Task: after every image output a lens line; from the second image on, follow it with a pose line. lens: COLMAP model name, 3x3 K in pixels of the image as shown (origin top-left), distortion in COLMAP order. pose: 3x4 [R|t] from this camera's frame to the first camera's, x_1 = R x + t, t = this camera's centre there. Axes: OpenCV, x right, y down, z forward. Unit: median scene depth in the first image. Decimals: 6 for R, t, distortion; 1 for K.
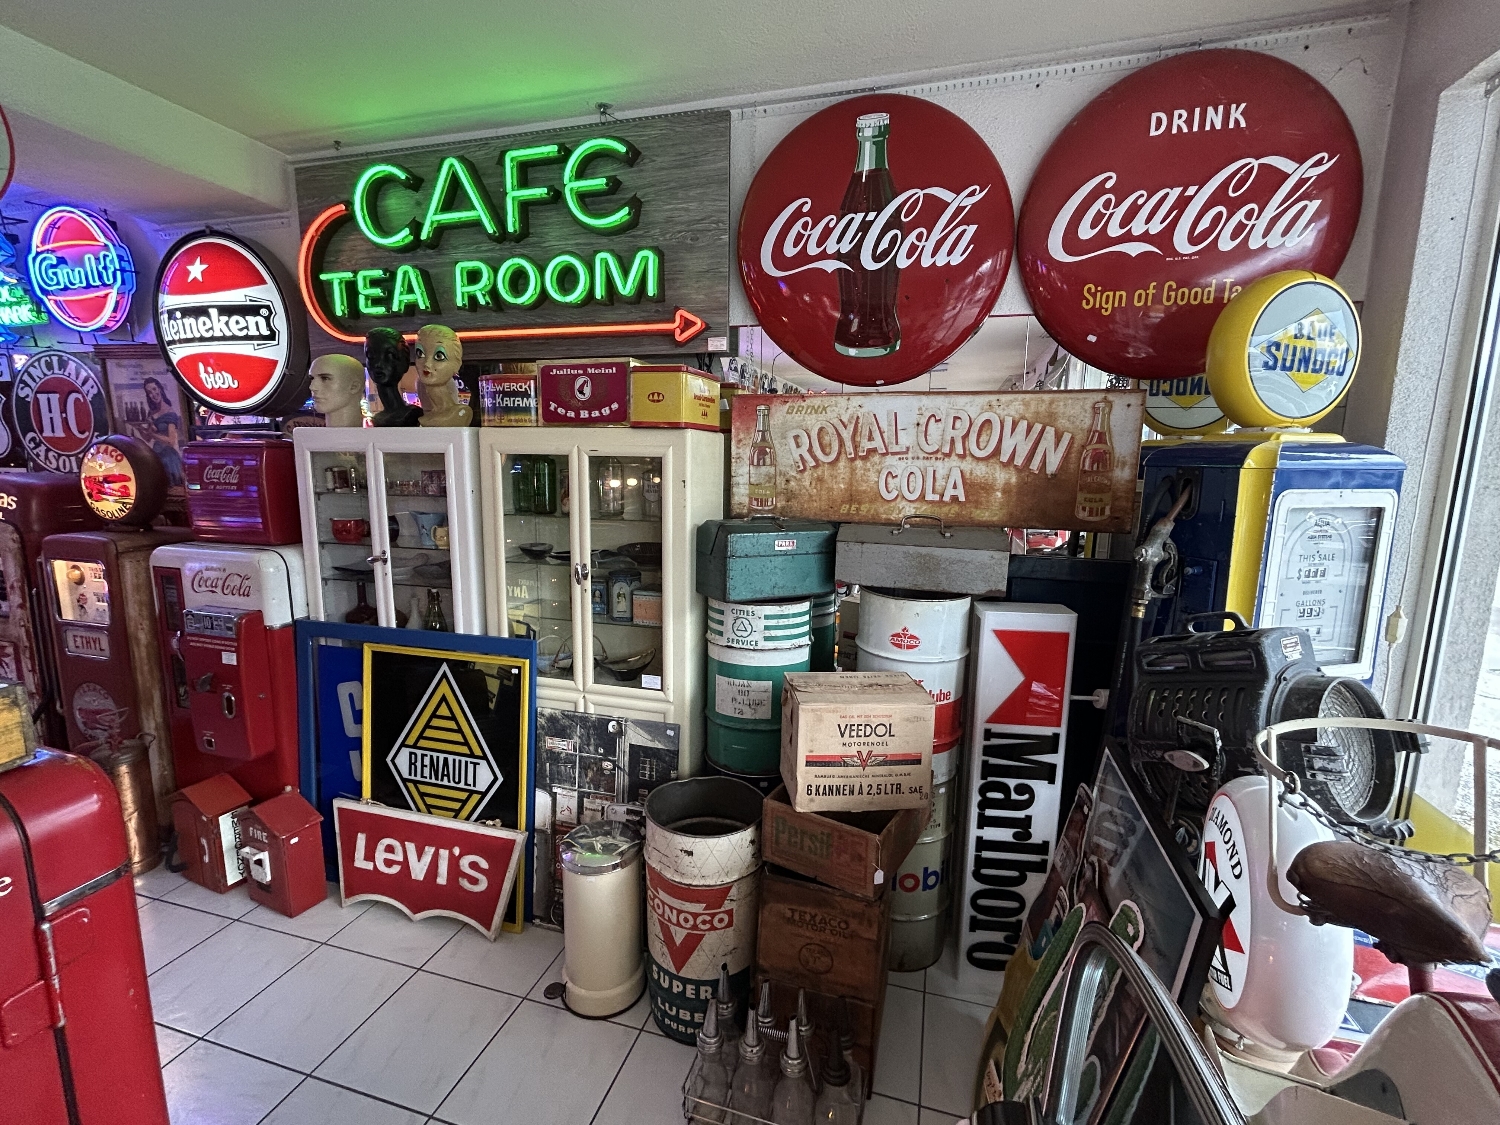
lens RADIAL K [[679.6, 0, 750.0], [0, 679.6, 562.5], [0, 0, 1]] dist [-0.009750, 0.008121]
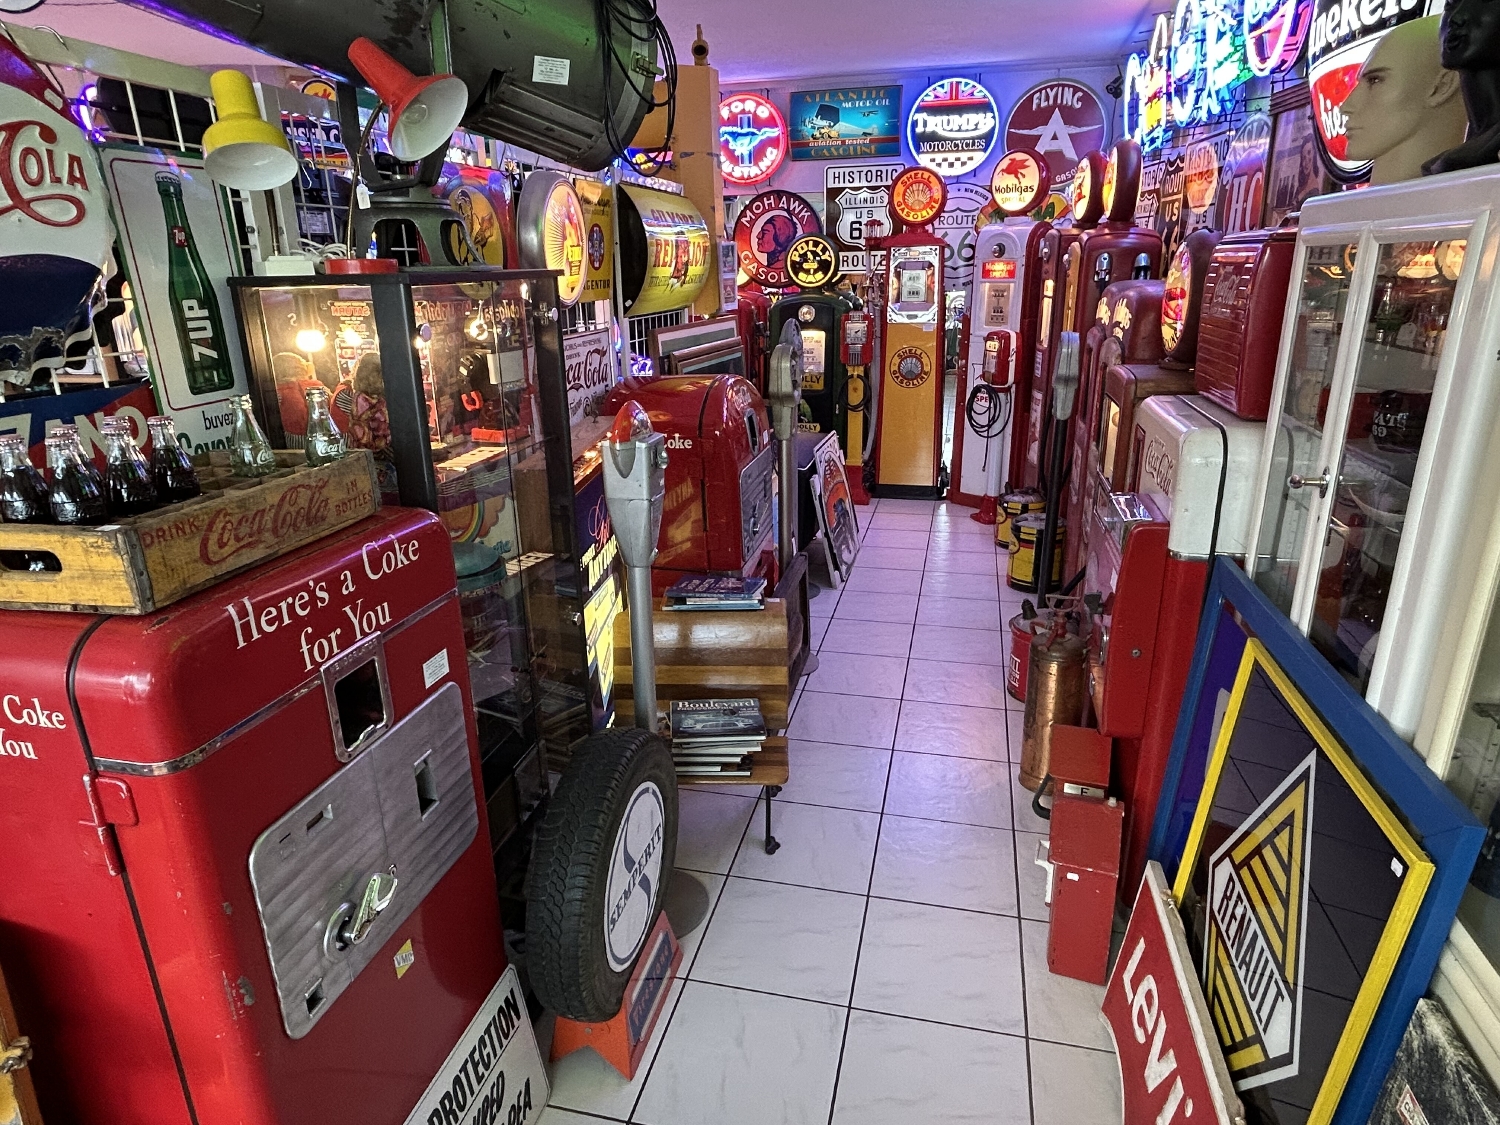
lens RADIAL K [[908.8, 0, 750.0], [0, 908.8, 562.5], [0, 0, 1]] dist [0.000664, 0.000616]
pose [[0.042484, 0.303161, -0.951992, 0.049478], [-0.135655, 0.945778, 0.295128, -0.085604], [0.989845, 0.116605, 0.081306, 0.567816]]
